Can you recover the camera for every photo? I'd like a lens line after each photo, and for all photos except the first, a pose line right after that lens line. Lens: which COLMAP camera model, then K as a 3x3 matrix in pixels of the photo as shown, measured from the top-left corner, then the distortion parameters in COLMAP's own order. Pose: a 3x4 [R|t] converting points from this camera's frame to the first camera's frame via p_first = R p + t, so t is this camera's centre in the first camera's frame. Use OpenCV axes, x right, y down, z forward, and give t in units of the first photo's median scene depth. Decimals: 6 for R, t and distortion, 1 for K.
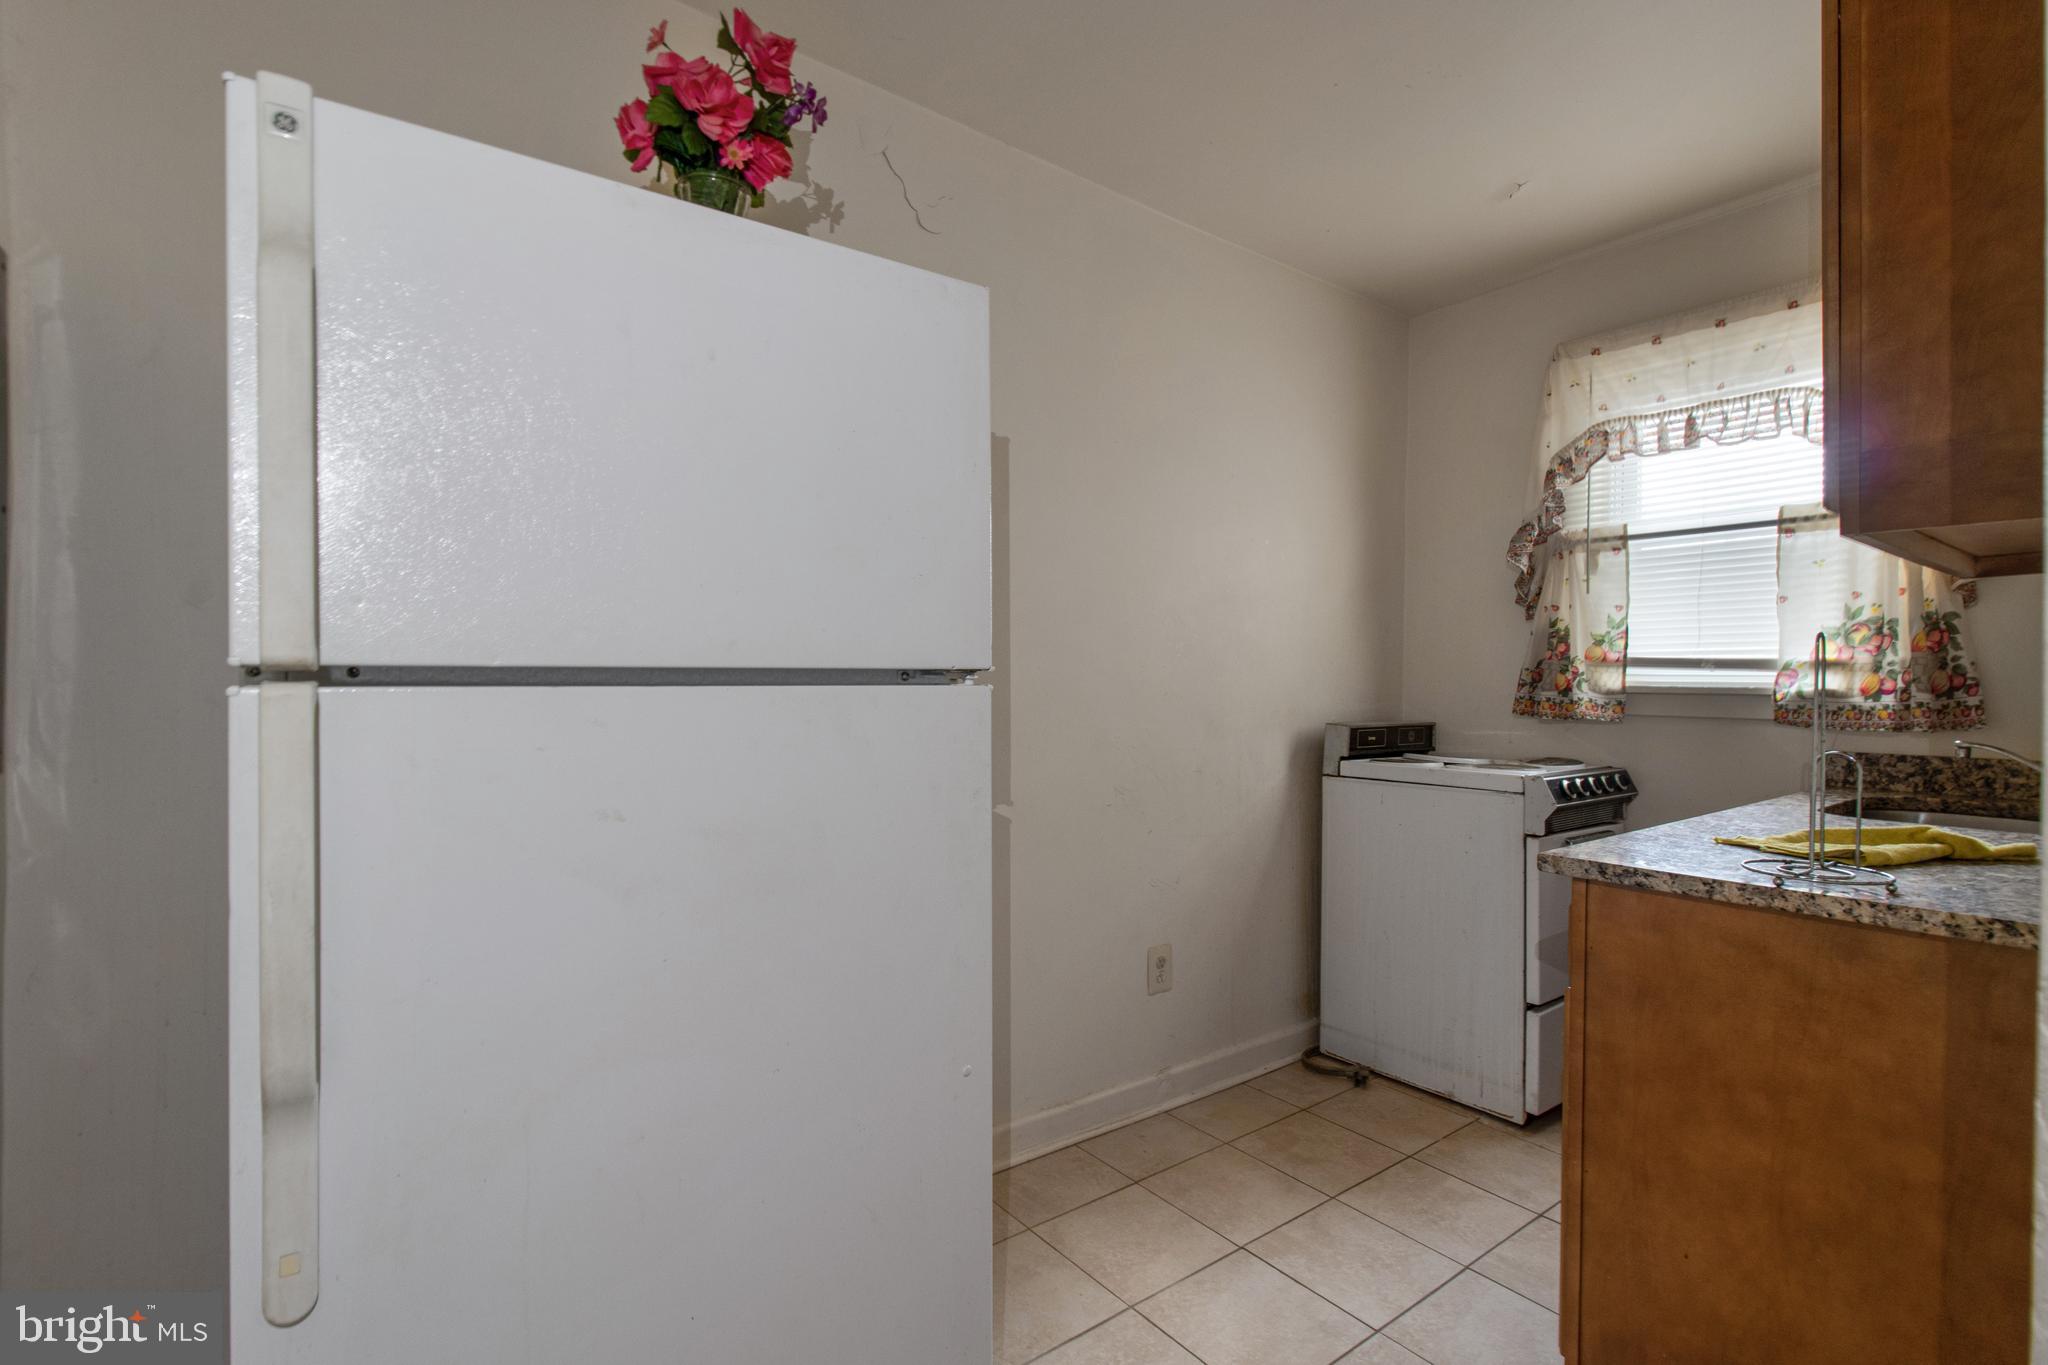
lens RADIAL K [[949.4, 0, 1027.8], [0, 949.4, 686.7], [0, 0, 1]] dist [-0.000883, -0.000139]
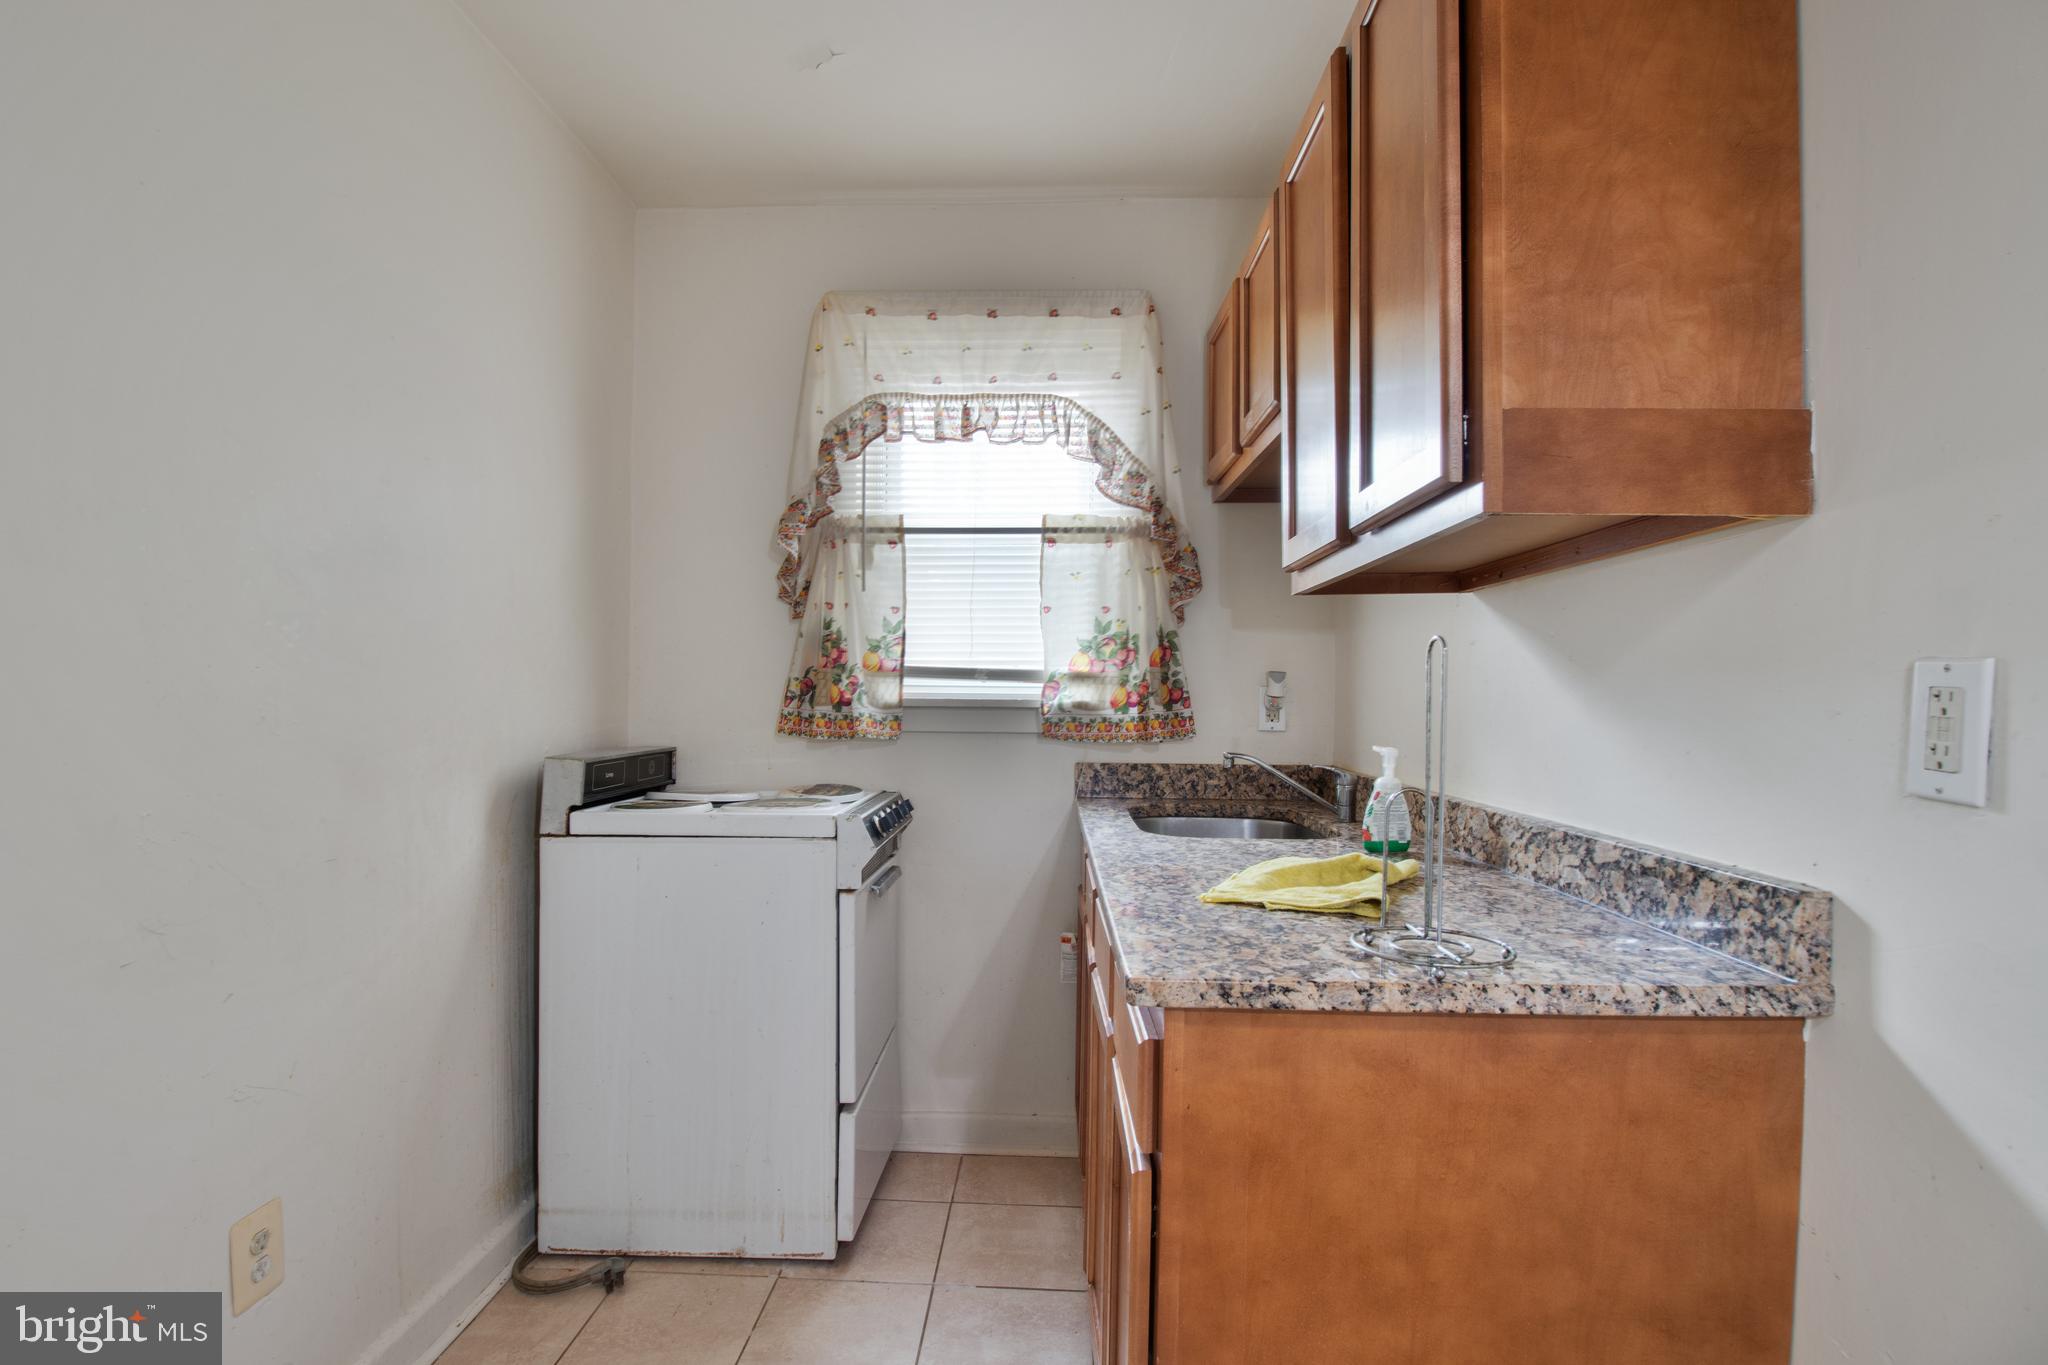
lens RADIAL K [[978.0, 0, 1021.8], [0, 978.0, 695.6], [0, 0, 1]] dist [-0.014323, 0.000609]
pose [[0.636554, -0.003196, 0.771226, 0.000842], [0.002322, 0.999995, 0.002227, -0.005975], [-0.771229, 0.000374, 0.636558, 0.360699]]
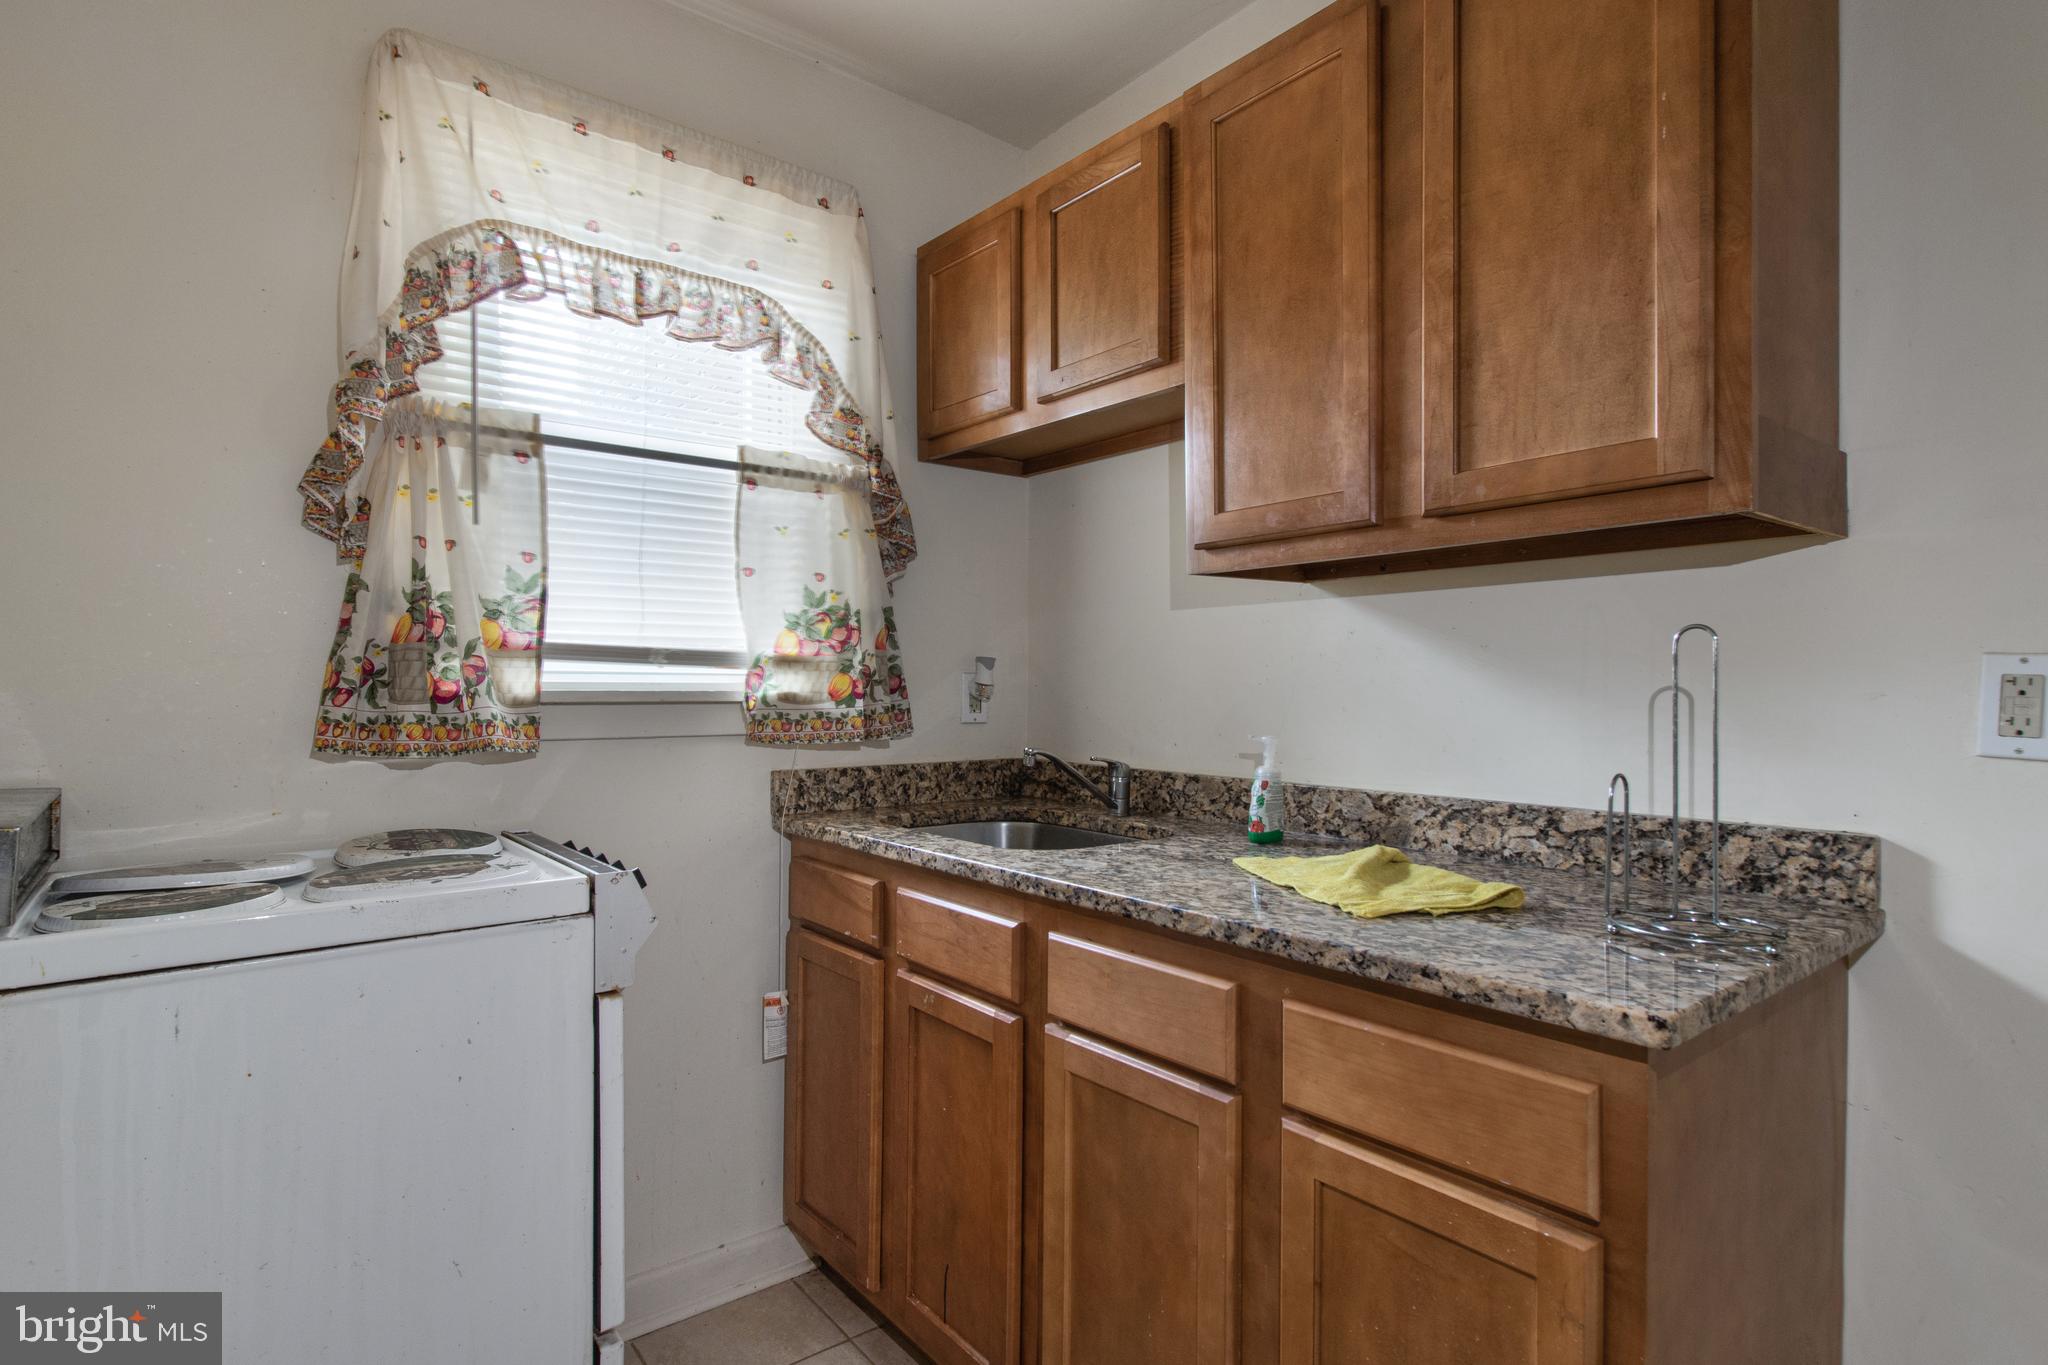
lens RADIAL K [[1036.8, 0, 1024.0], [0, 1036.8, 682.5], [0, 0, 1]] dist [0.020311, -0.000679]
pose [[-0.016246, -0.004210, 0.999859, -0.020036], [0.005133, 0.999978, 0.004294, -0.008080], [-0.999855, 0.005202, -0.016224, 0.761495]]
